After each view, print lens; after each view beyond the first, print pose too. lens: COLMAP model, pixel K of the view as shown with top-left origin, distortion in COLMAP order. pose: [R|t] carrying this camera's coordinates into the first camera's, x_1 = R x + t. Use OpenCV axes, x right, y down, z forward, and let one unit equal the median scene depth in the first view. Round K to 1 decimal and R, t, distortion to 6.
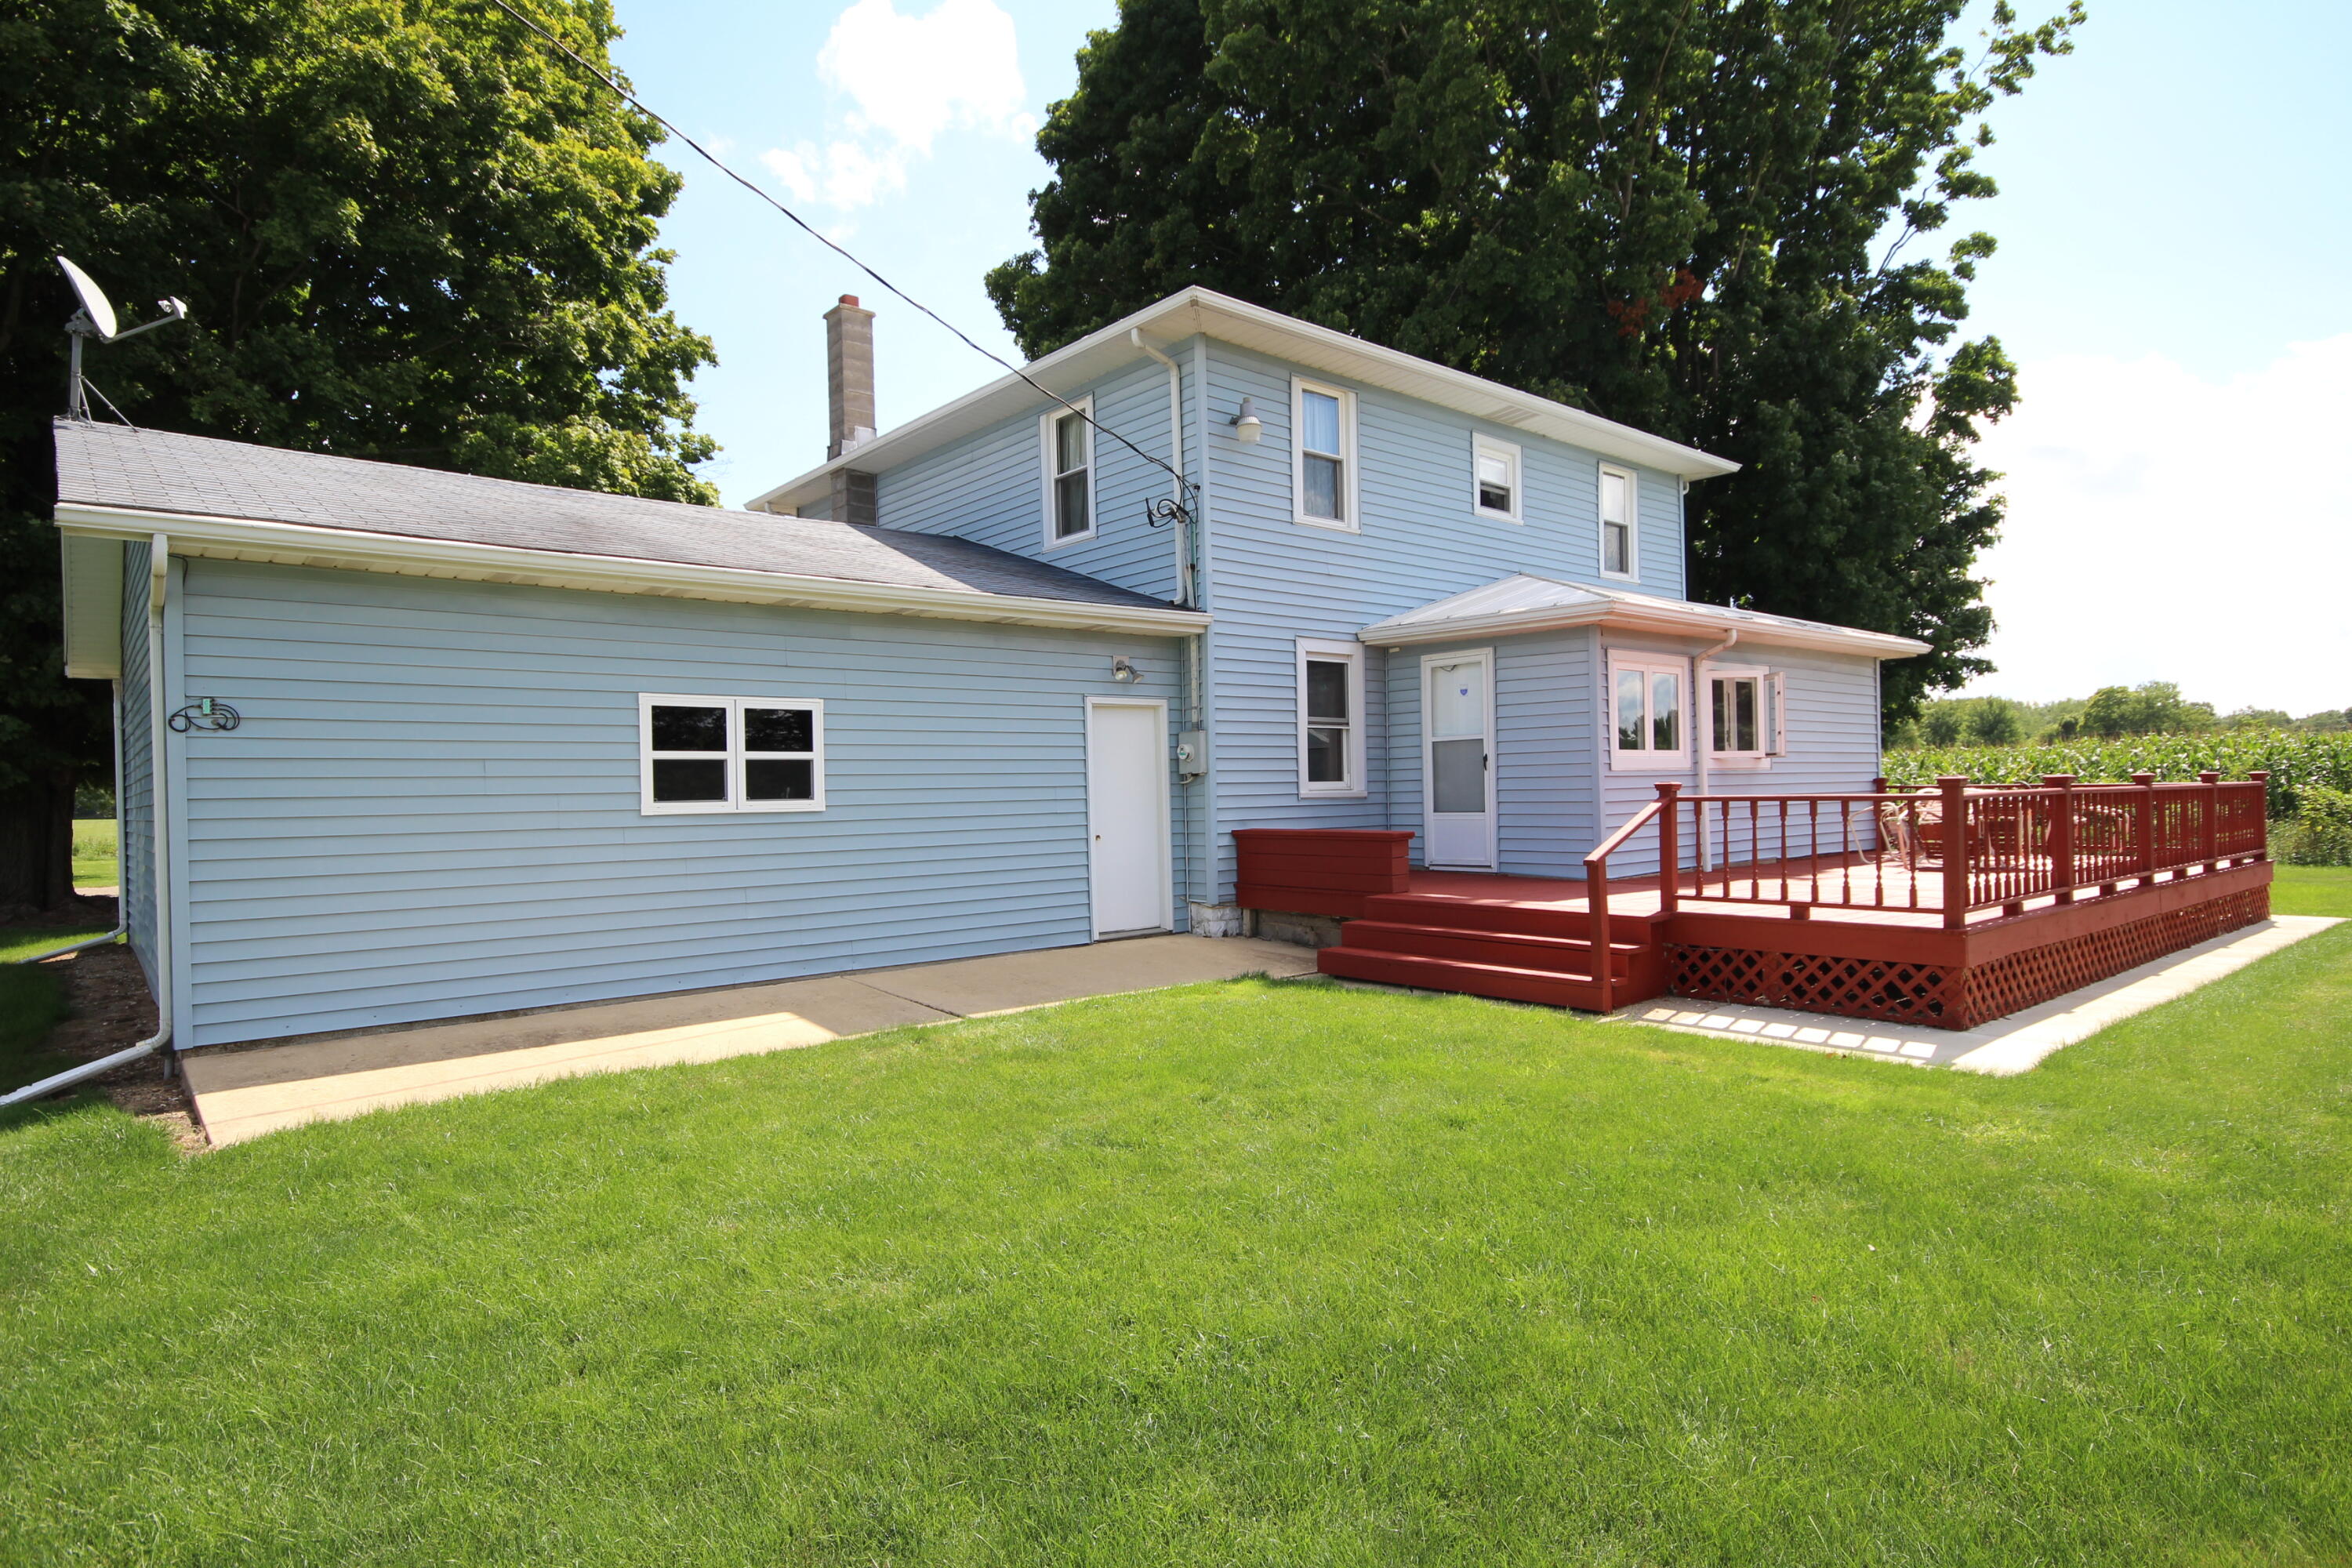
lens RADIAL K [[1286.8, 0, 1188.8], [0, 1286.8, 776.8], [0, 0, 1]] dist [0.027666, -0.004924]
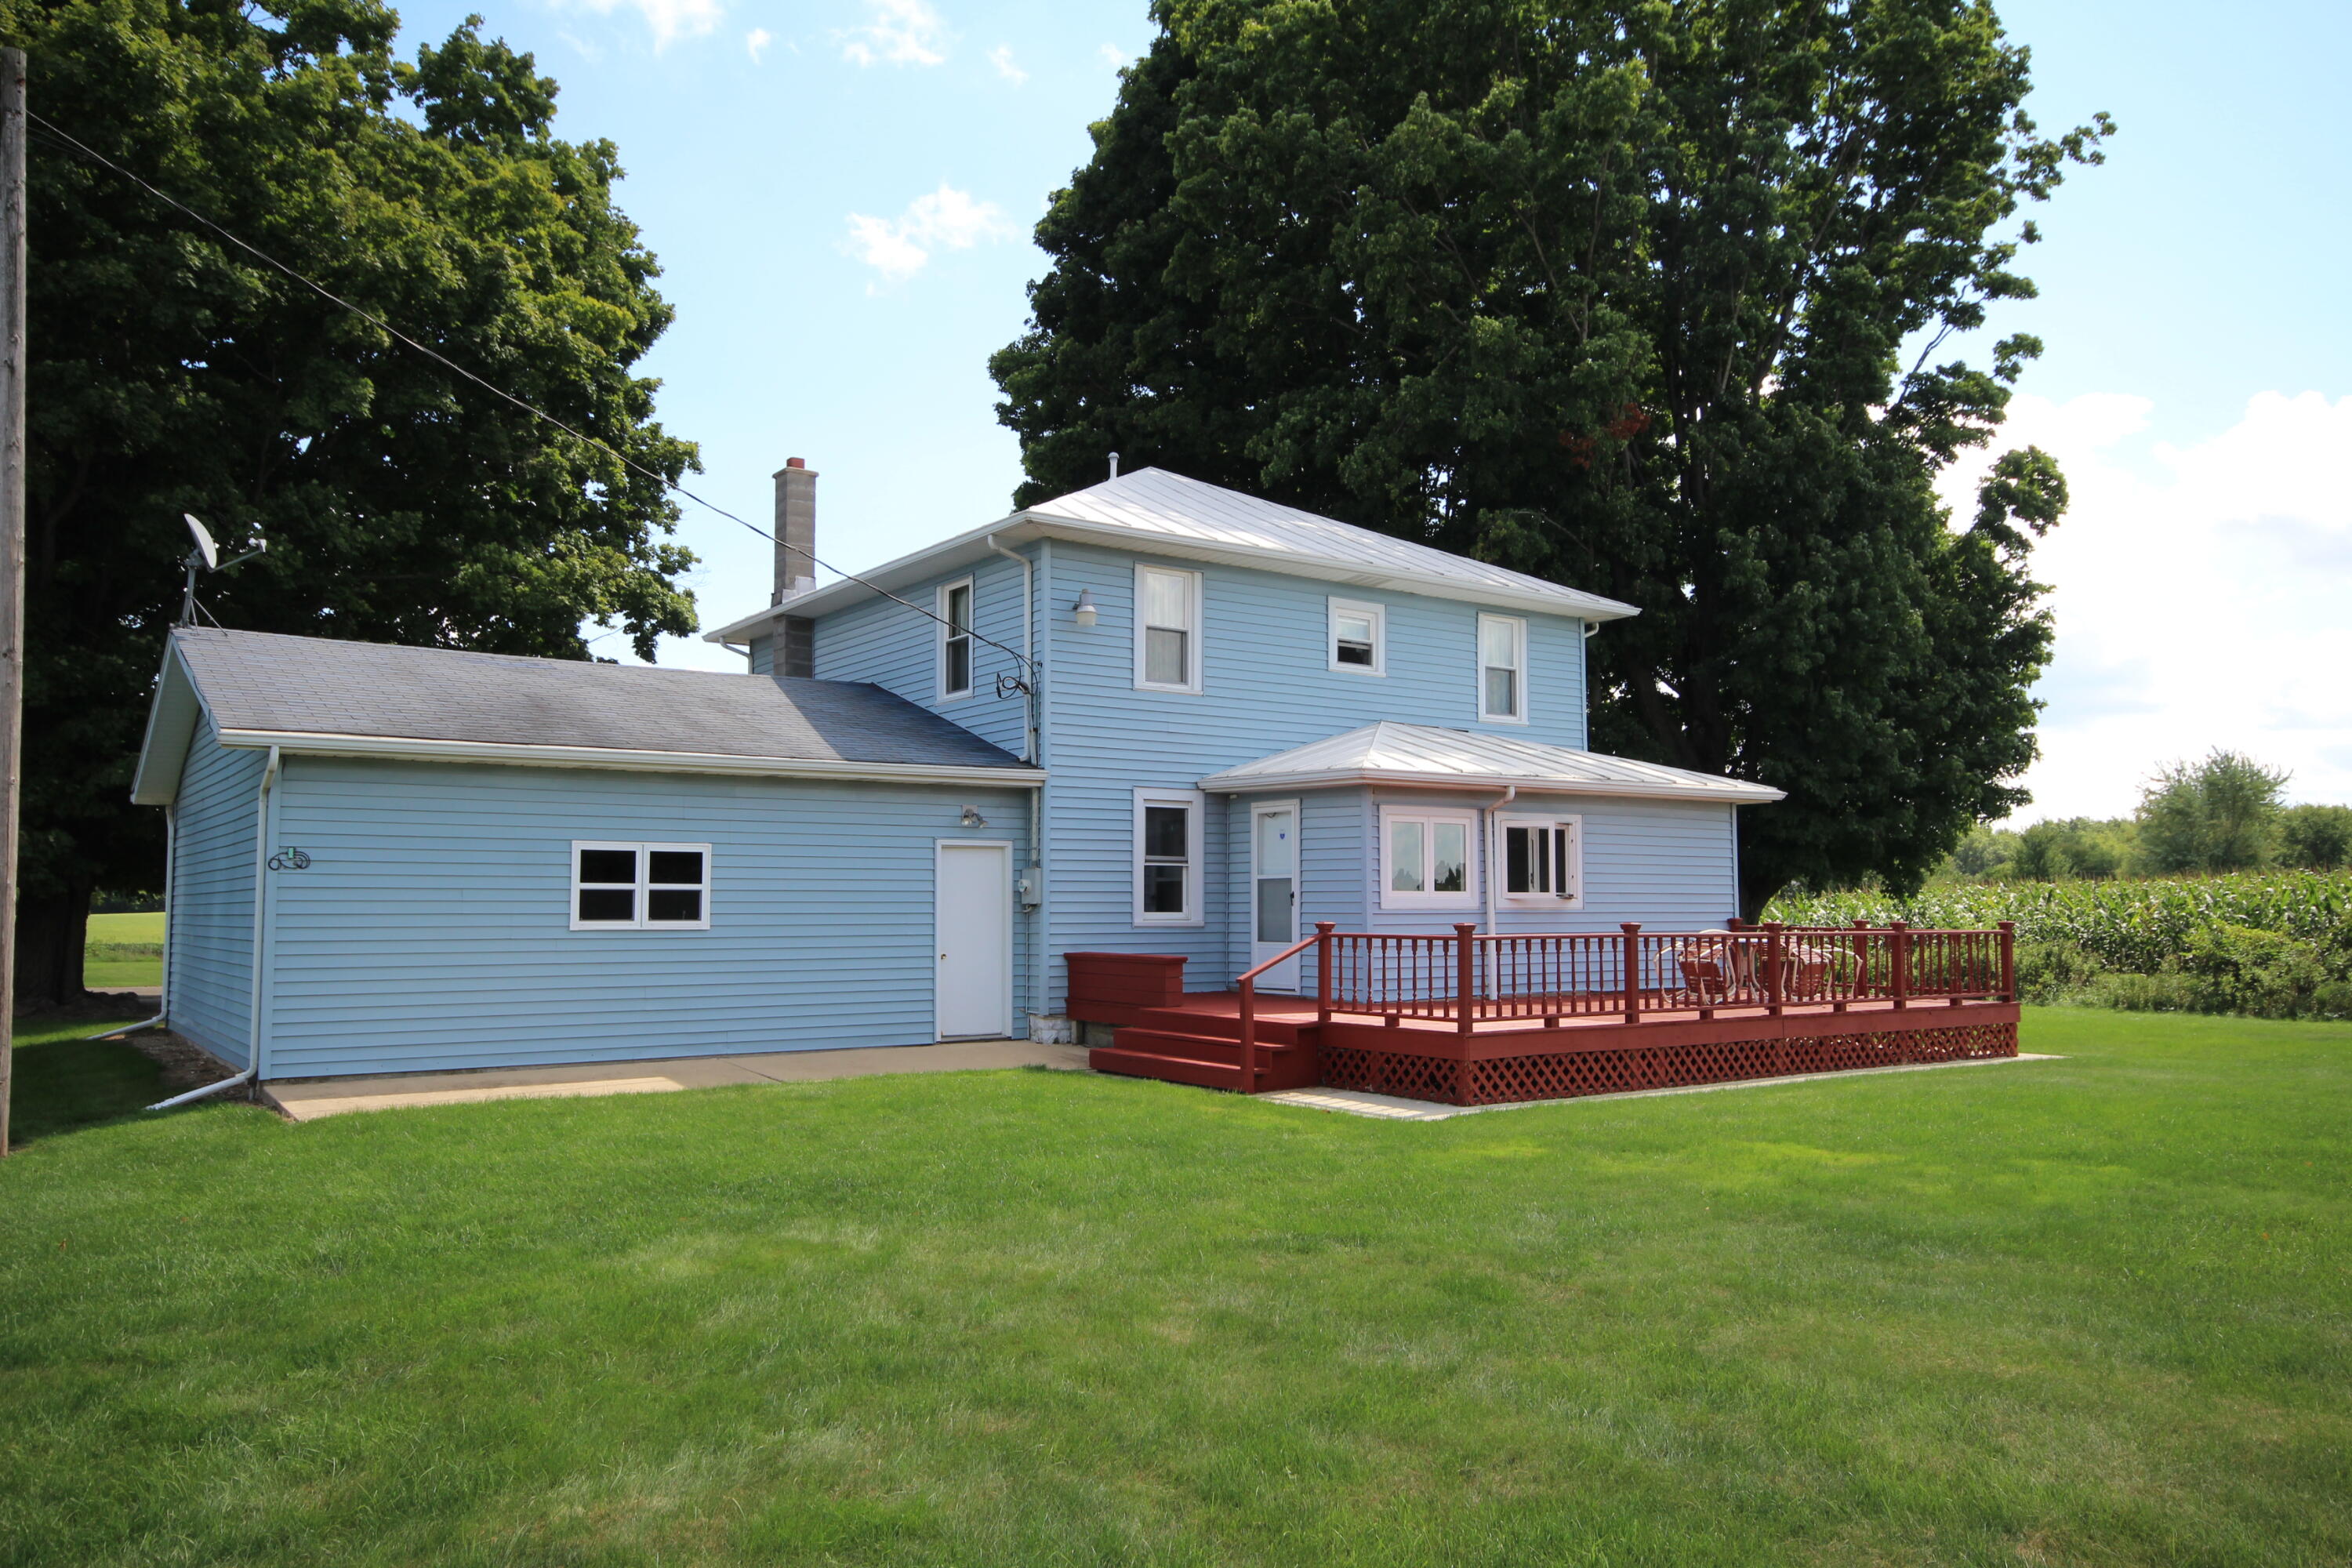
lens RADIAL K [[1647.9, 0, 1178.1], [0, 1647.9, 794.3], [0, 0, 1]] dist [0.005822, 0.013827]
pose [[0.996184, 0.015235, -0.085943, 0.239050], [-0.020030, 0.998274, -0.055213, -0.019801], [0.084953, 0.056724, 0.994769, -0.450131]]
